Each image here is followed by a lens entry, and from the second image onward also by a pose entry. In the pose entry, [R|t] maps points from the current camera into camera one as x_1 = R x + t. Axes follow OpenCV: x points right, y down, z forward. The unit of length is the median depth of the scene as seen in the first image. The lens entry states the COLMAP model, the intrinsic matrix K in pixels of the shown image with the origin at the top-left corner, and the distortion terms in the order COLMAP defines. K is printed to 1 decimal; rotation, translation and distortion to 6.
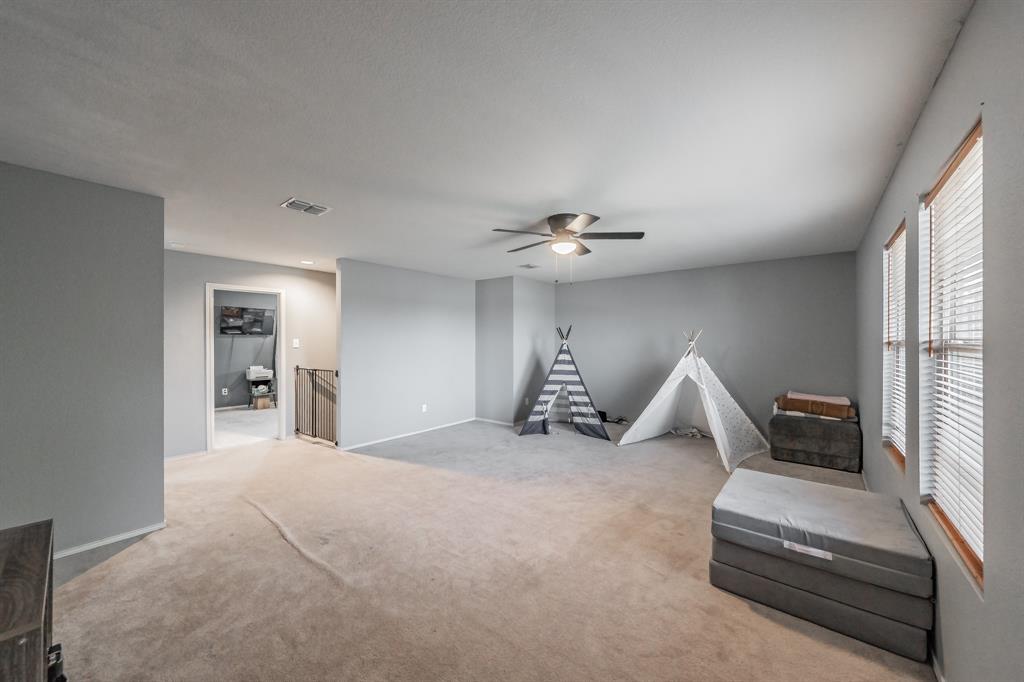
lens RADIAL K [[361.9, 0, 514.9], [0, 361.9, 341.5], [0, 0, 1]] dist [-0.000081, -0.000050]
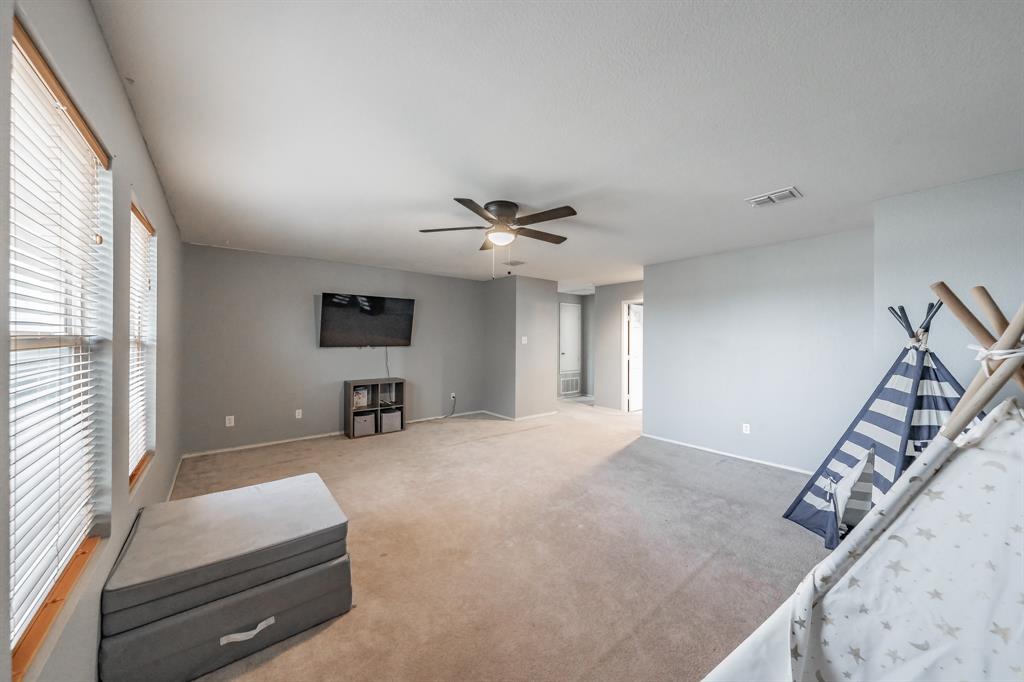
lens RADIAL K [[360.2, 0, 511.3], [0, 360.2, 344.0], [0, 0, 1]] dist [-0.000108, 0.000012]
pose [[-0.190080, 0.020269, -0.981559, 0.388841], [-0.006508, 0.999739, 0.021905, -0.002195], [0.981747, 0.010551, -0.189899, 0.455523]]
